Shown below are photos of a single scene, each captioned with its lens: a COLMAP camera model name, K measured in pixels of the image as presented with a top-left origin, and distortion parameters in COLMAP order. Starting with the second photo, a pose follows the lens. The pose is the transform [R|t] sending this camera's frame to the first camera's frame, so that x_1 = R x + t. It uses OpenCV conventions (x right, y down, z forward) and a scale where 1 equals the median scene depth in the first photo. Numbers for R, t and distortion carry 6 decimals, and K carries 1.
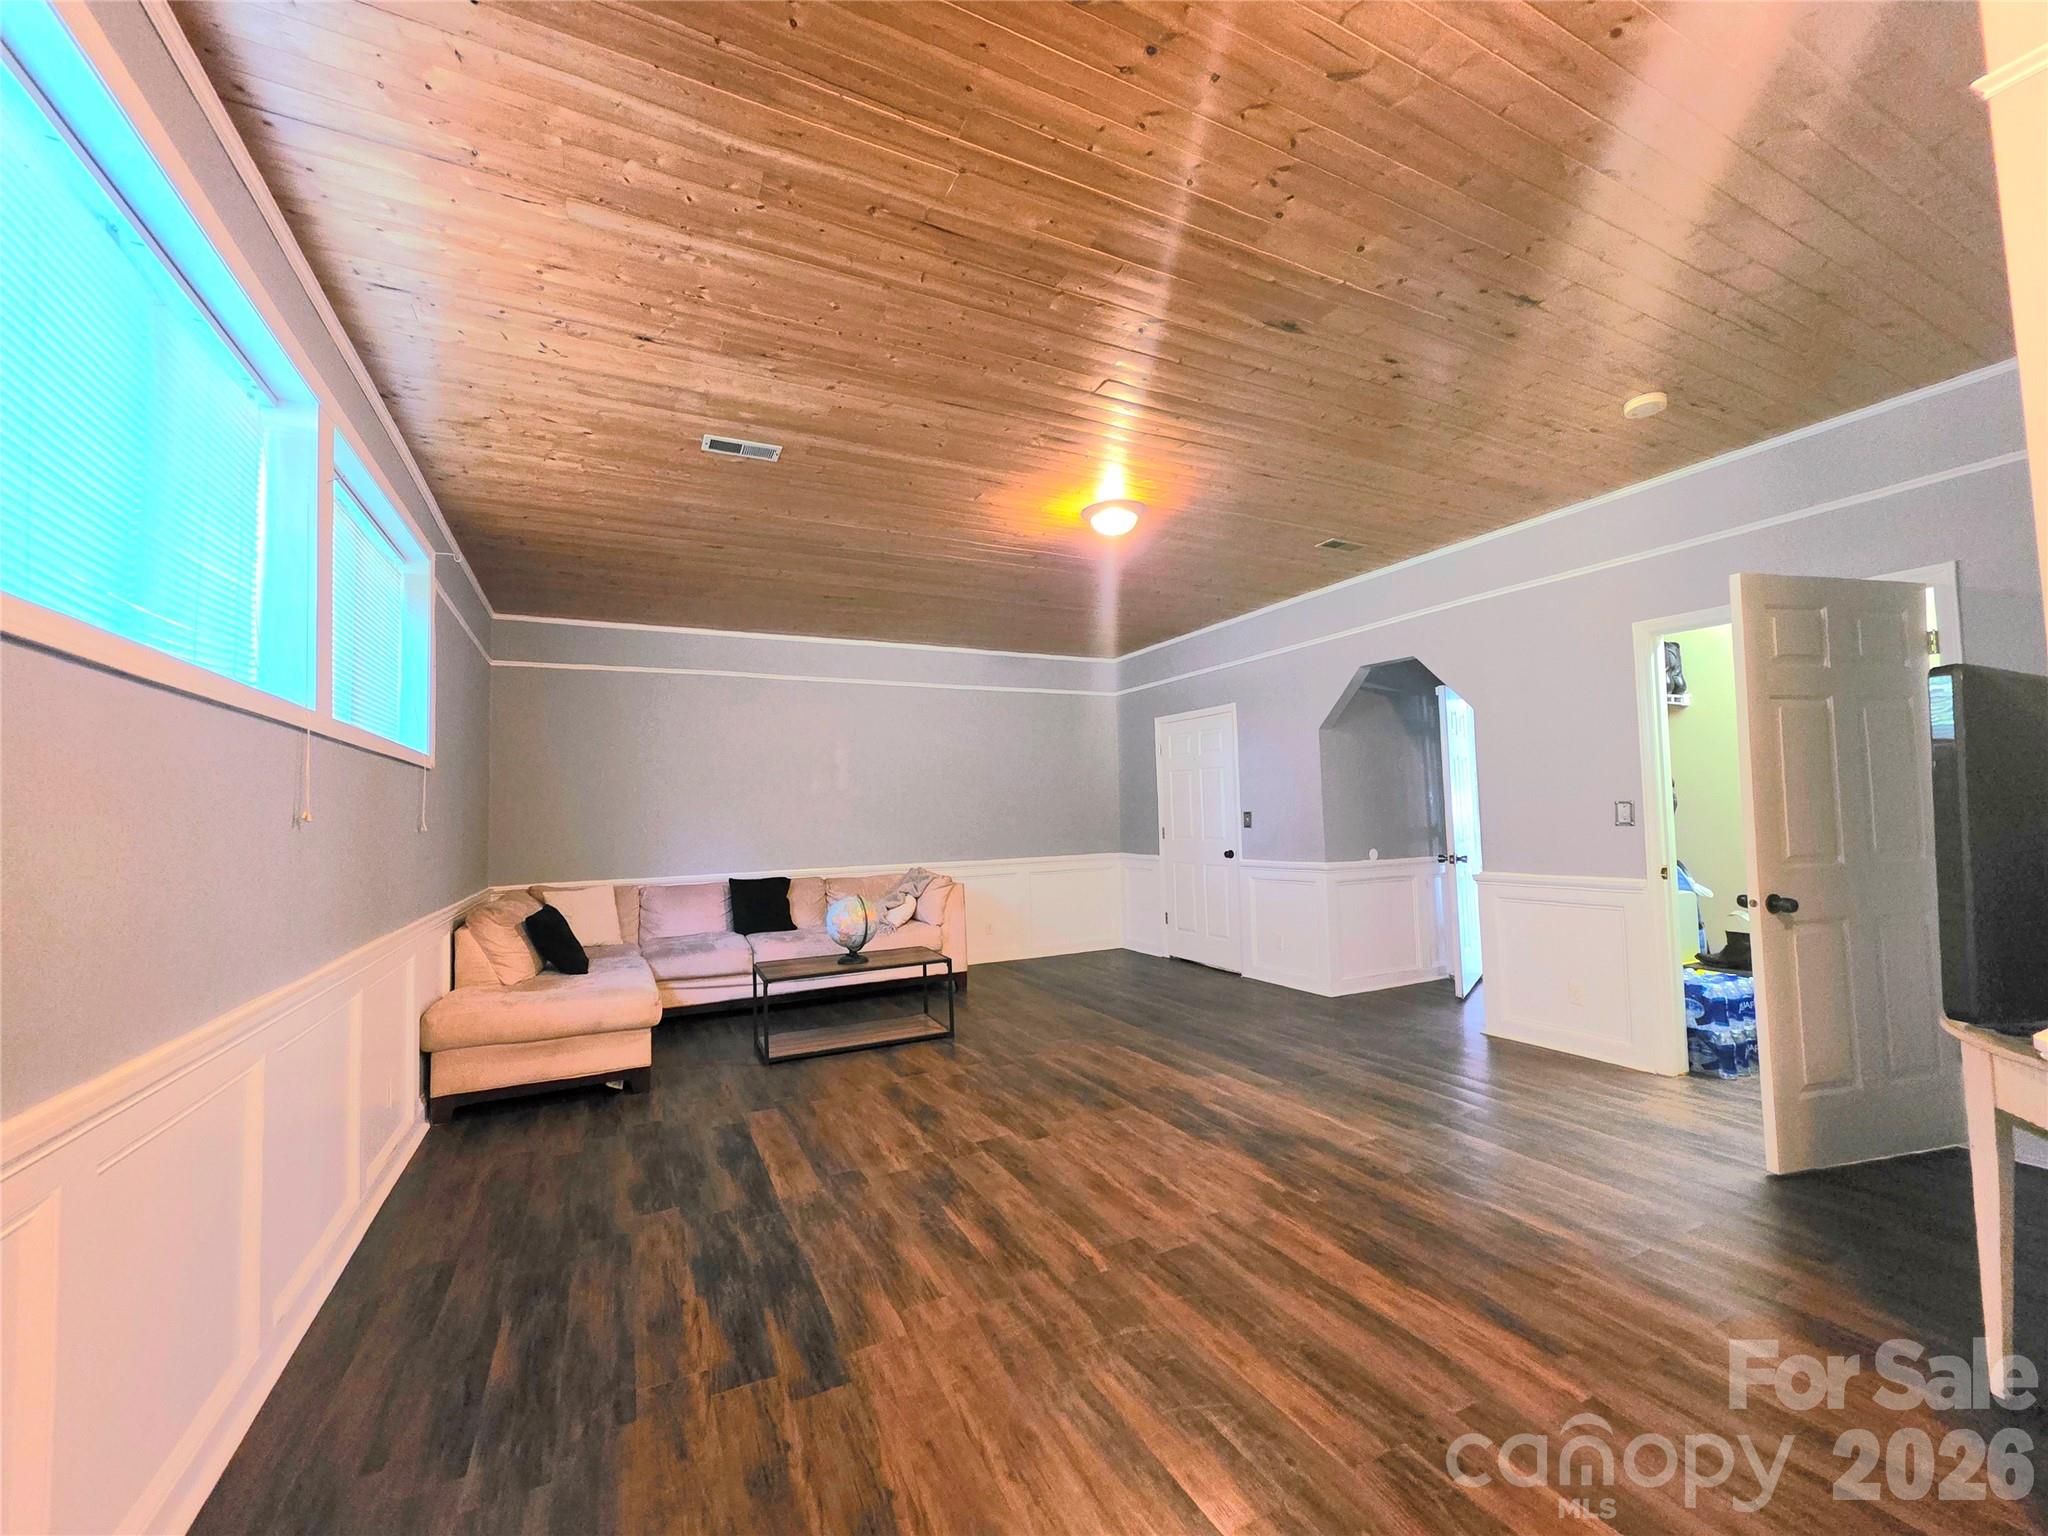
lens RADIAL K [[818.5, 0, 1012.2], [0, 818.5, 770.7], [0, 0, 1]] dist [0.003045, 0.000121]
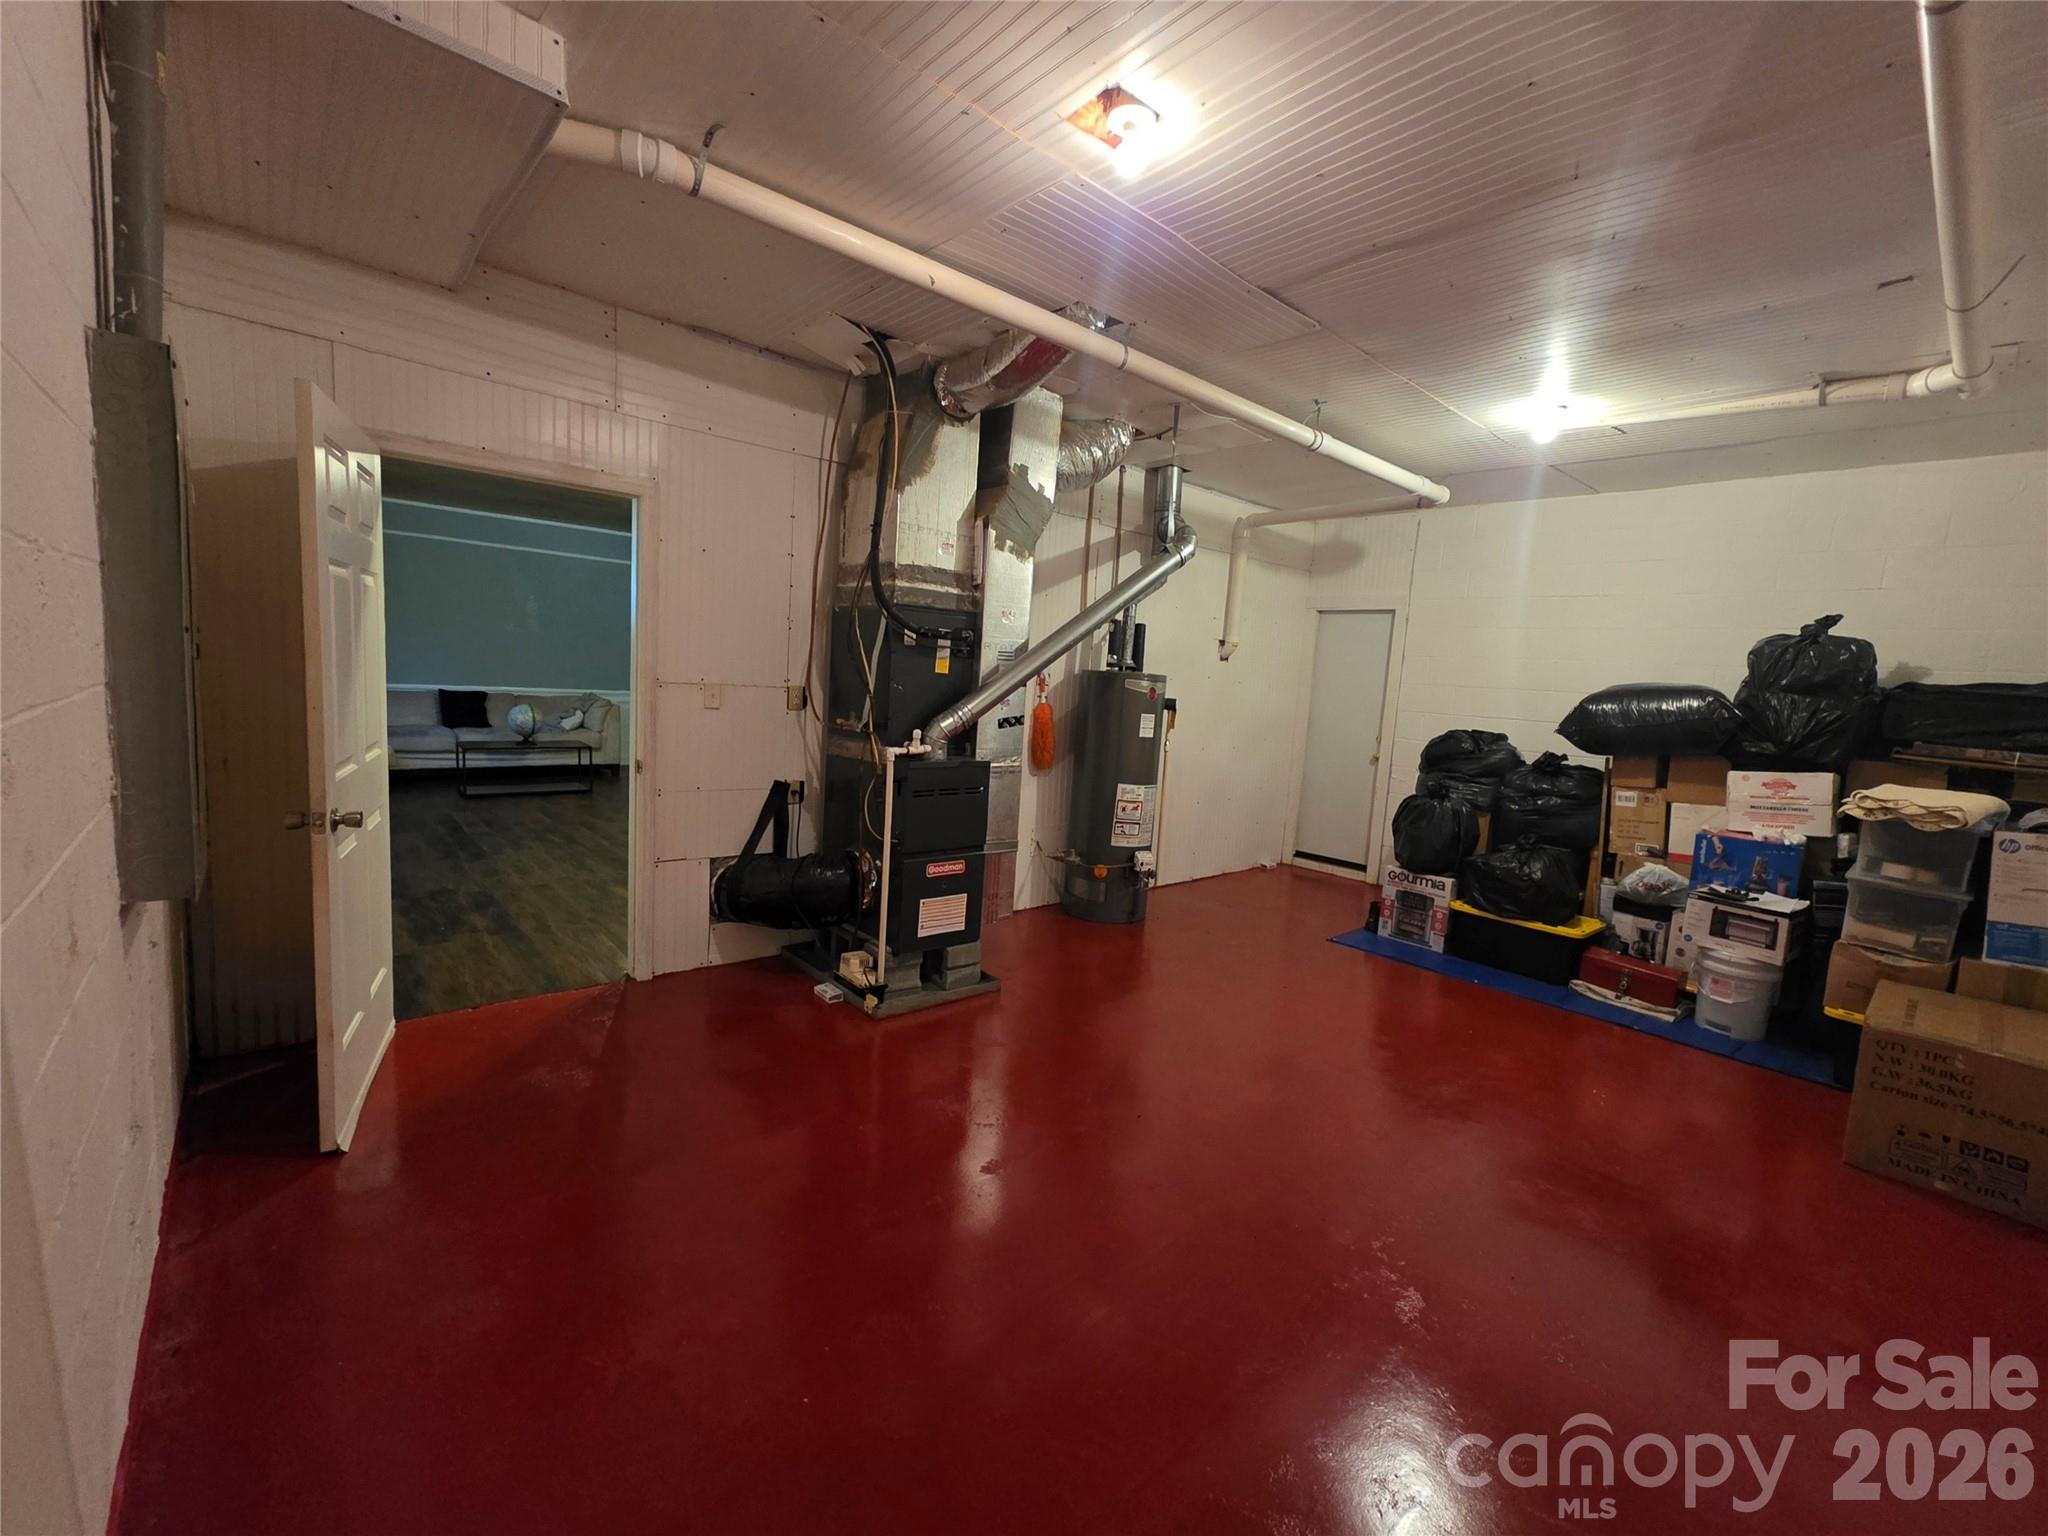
lens RADIAL K [[868.2, 0, 1023.5], [0, 868.2, 764.2], [0, 0, 1]] dist [0.000874, 0.000018]
pose [[0.962300, 0.058176, 0.265695, 0.464926], [-0.102188, 0.982622, 0.154956, -0.150018], [-0.252063, -0.176265, 0.951522, -1.386779]]
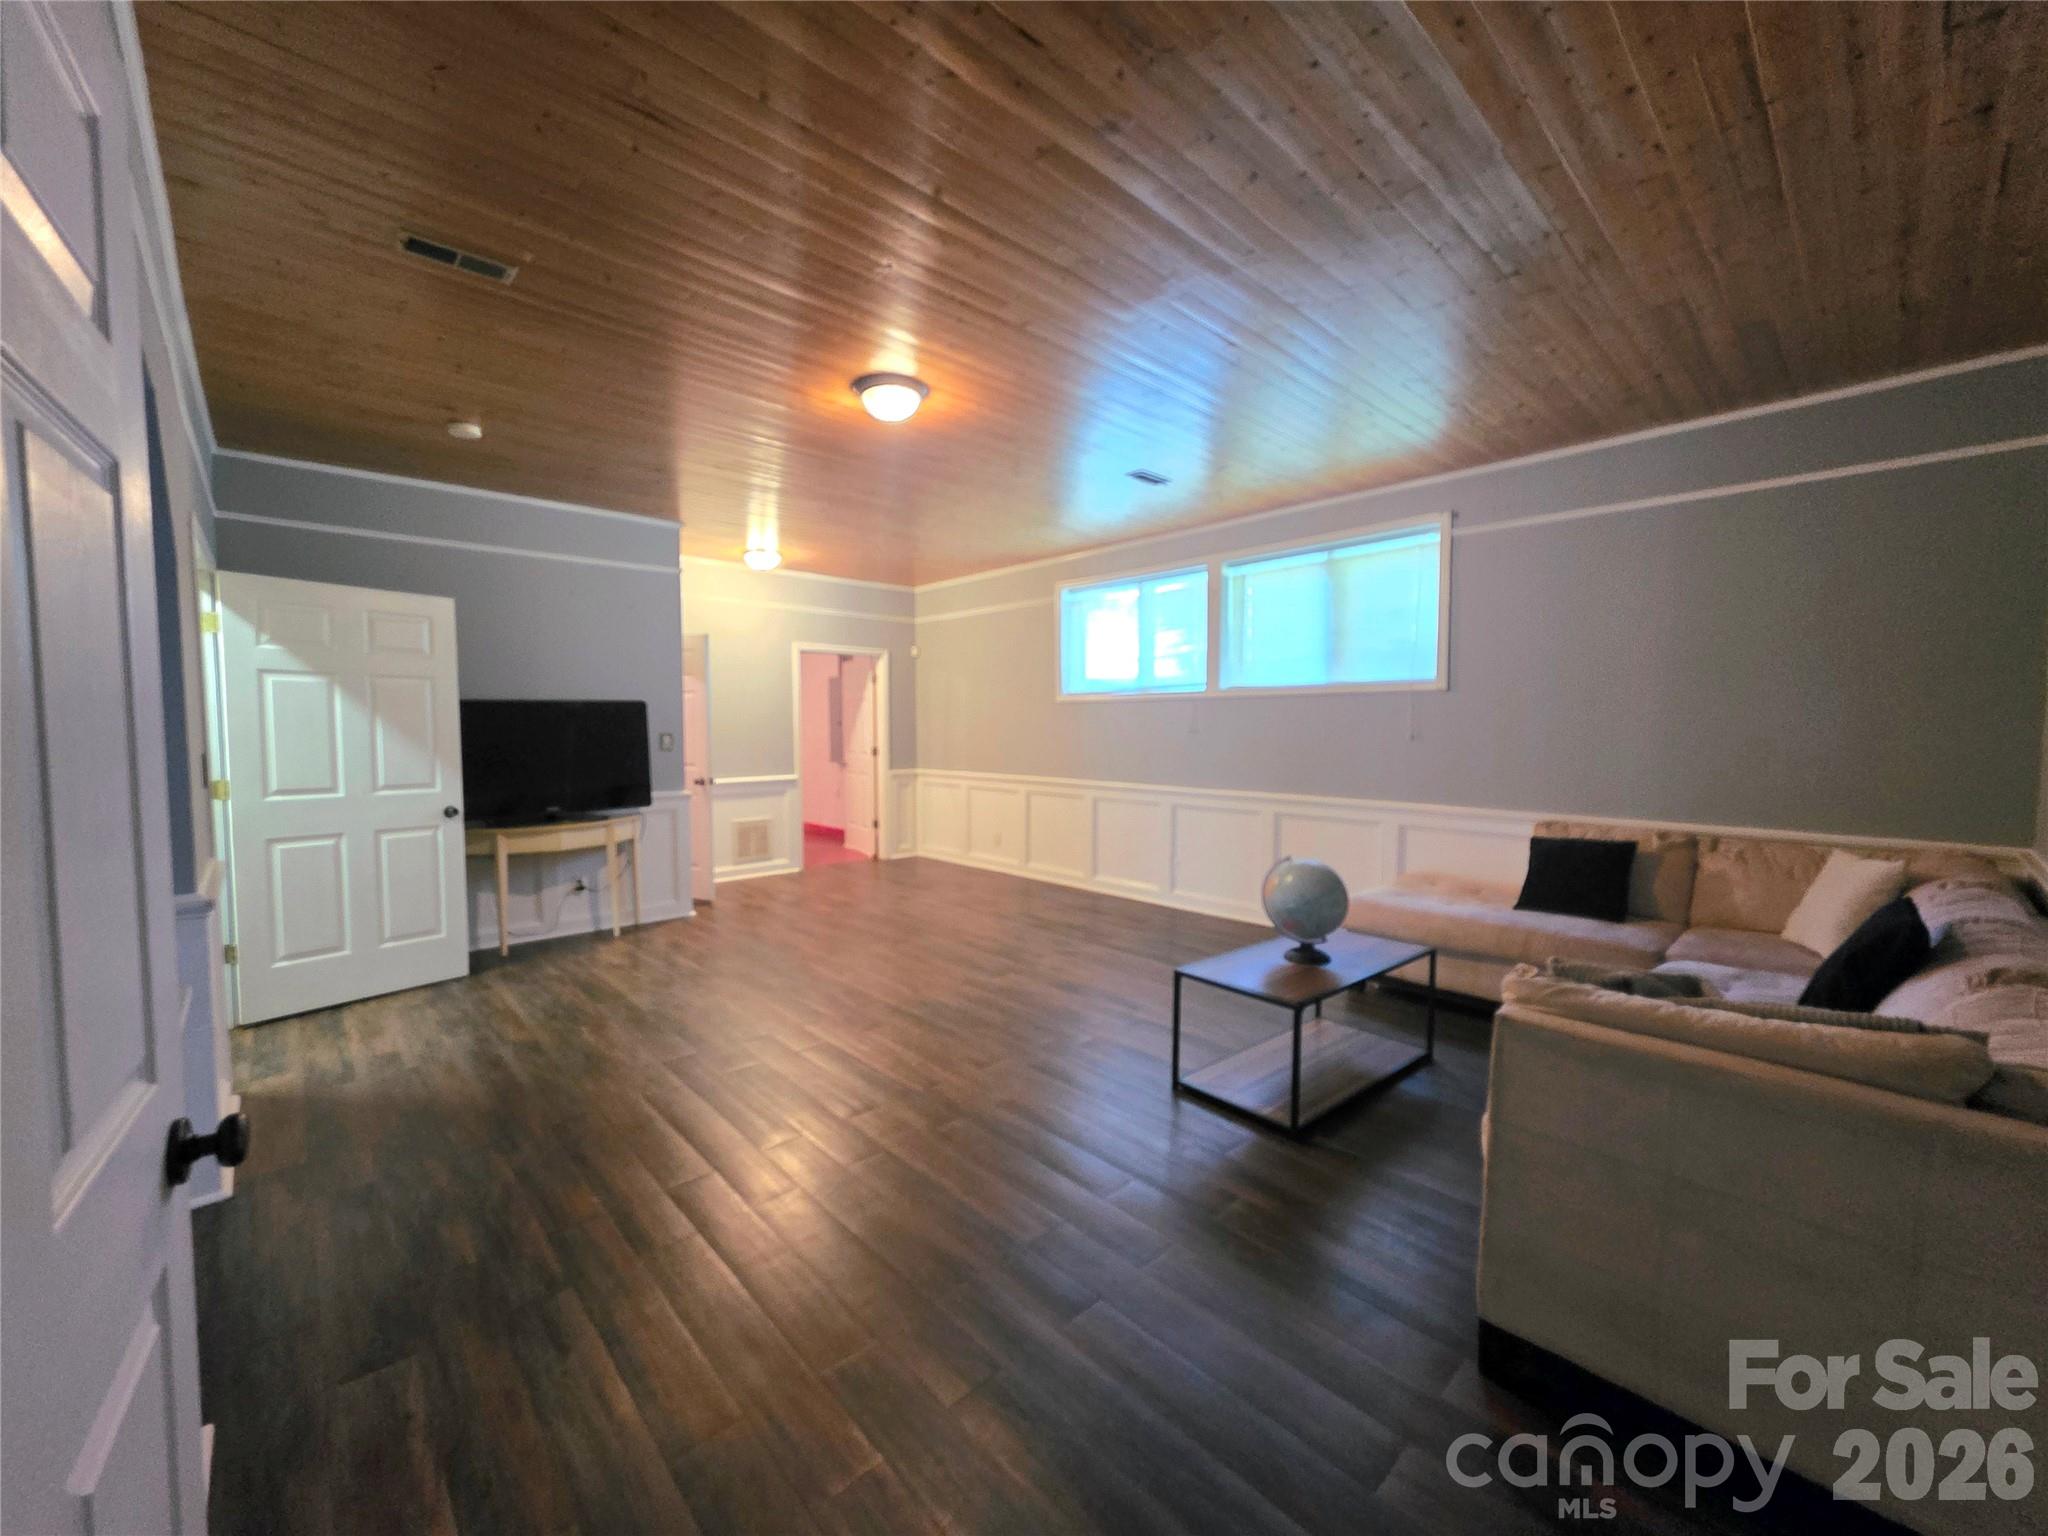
lens RADIAL K [[818.5, 0, 1012.2], [0, 818.5, 770.7], [0, 0, 1]] dist [0.003045, 0.000121]
pose [[-0.960472, 0.043071, -0.275025, 0.331355], [0.042253, 0.999067, 0.008901, 0.095629], [0.275152, -0.003072, -0.961396, 2.399582]]
